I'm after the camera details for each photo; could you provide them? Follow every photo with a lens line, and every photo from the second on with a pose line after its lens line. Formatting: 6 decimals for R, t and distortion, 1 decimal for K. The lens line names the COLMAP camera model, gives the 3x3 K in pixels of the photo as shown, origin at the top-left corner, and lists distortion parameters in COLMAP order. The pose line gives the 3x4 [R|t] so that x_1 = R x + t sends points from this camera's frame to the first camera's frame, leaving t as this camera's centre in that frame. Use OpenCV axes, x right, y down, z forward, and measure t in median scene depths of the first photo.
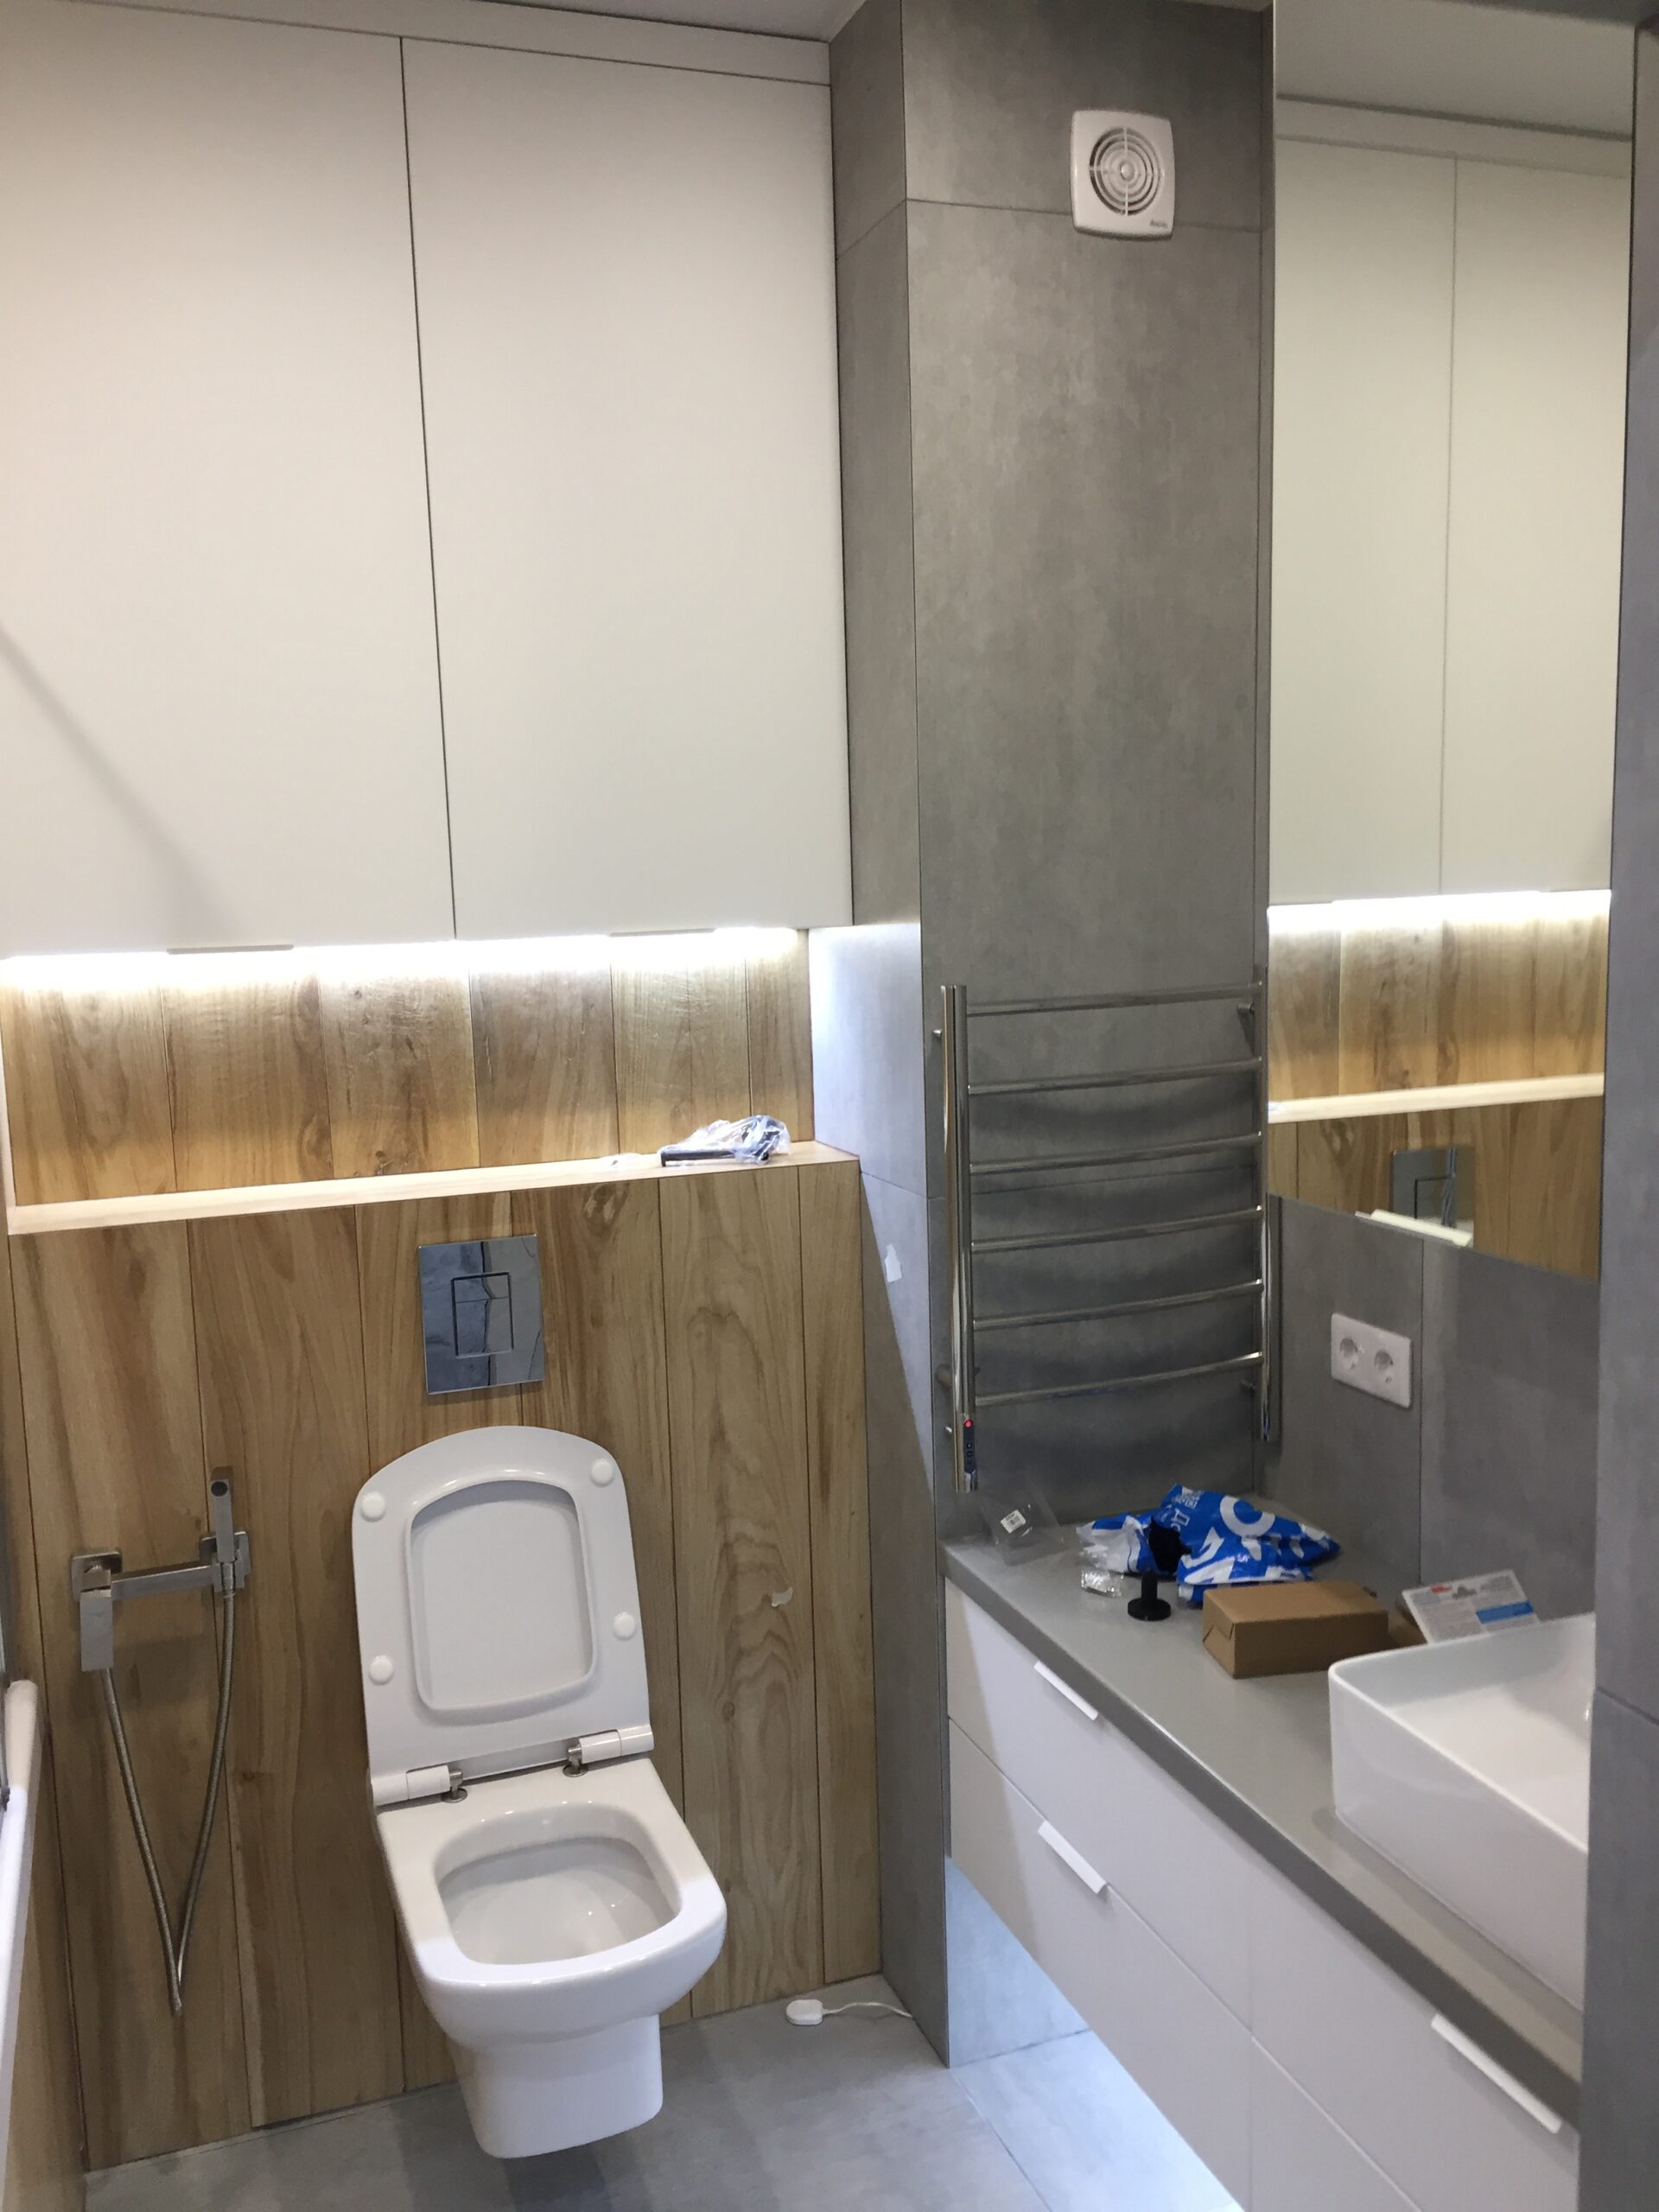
lens RADIAL K [[1872.1, 0, 829.6], [0, 1872.1, 1108.7], [0, 0, 1]] dist [0.078536, -0.105089]
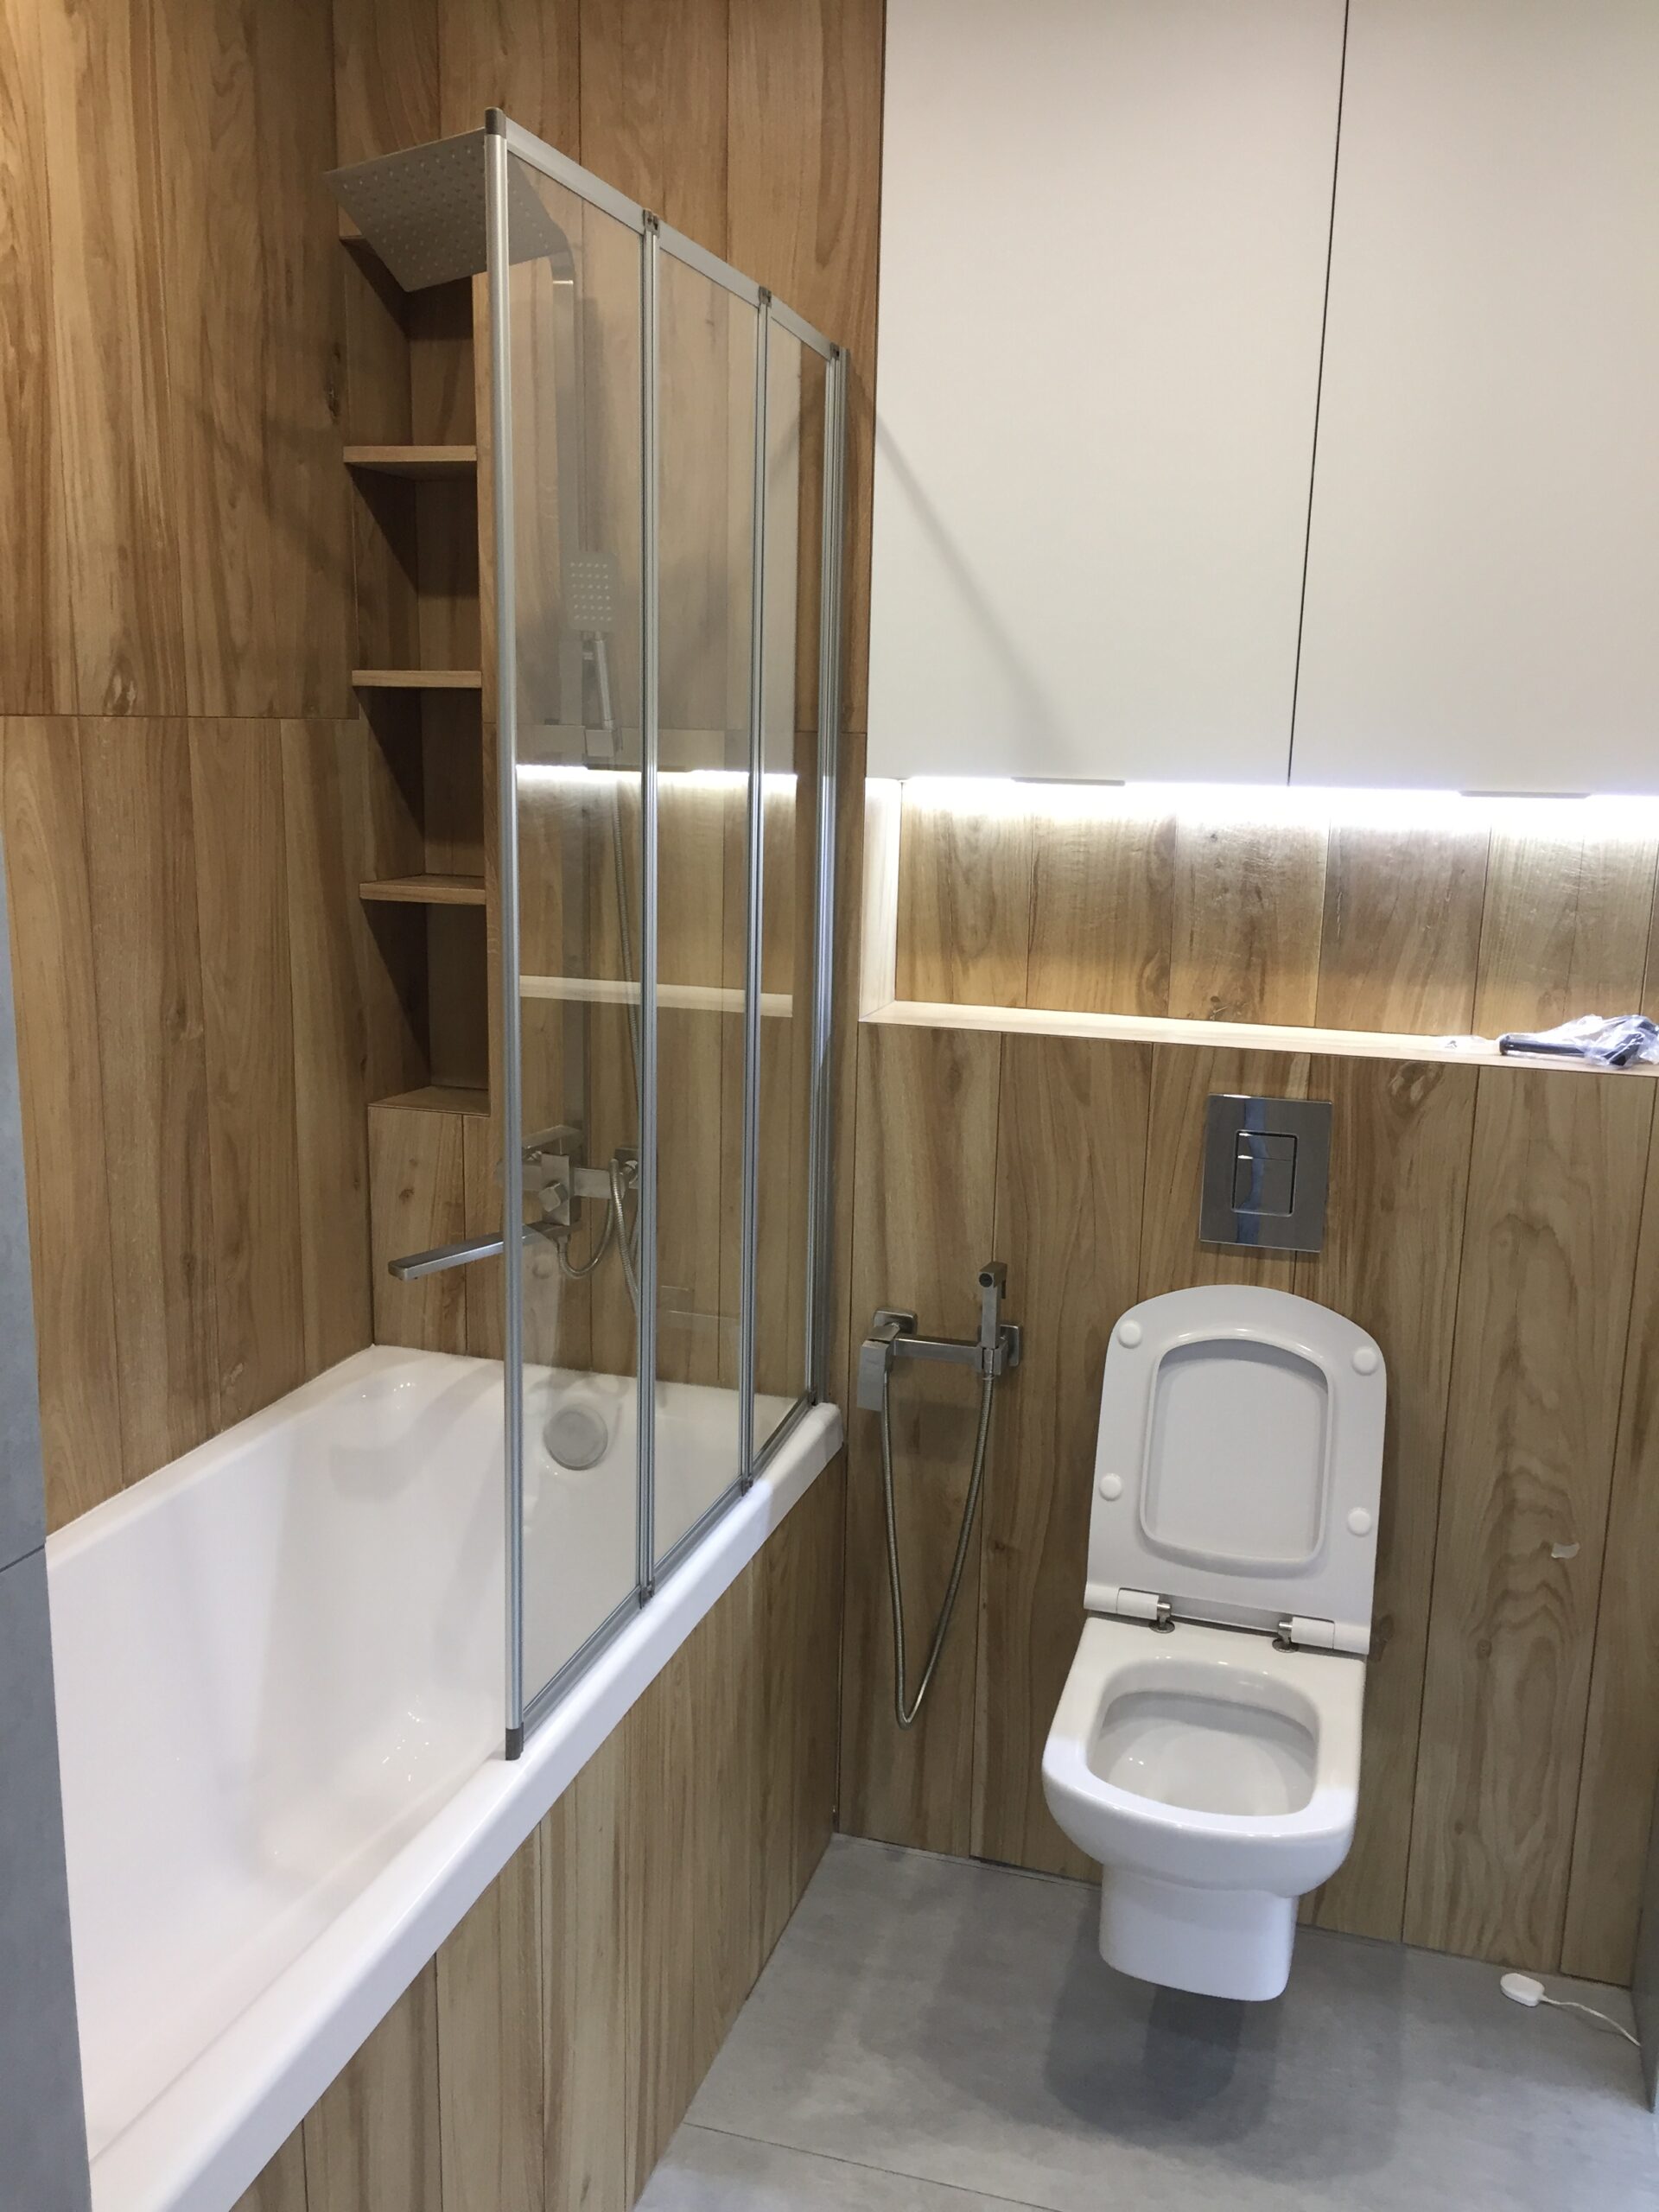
lens RADIAL K [[1872.1, 0, 832.2], [0, 1872.1, 1113.1], [0, 0, 1]] dist [0.078536, -0.105089]
pose [[0.794843, 0.170491, -0.582372, 0.200812], [-0.126636, 0.985193, 0.115580, -0.006406], [0.593454, -0.018118, 0.804664, 0.074295]]
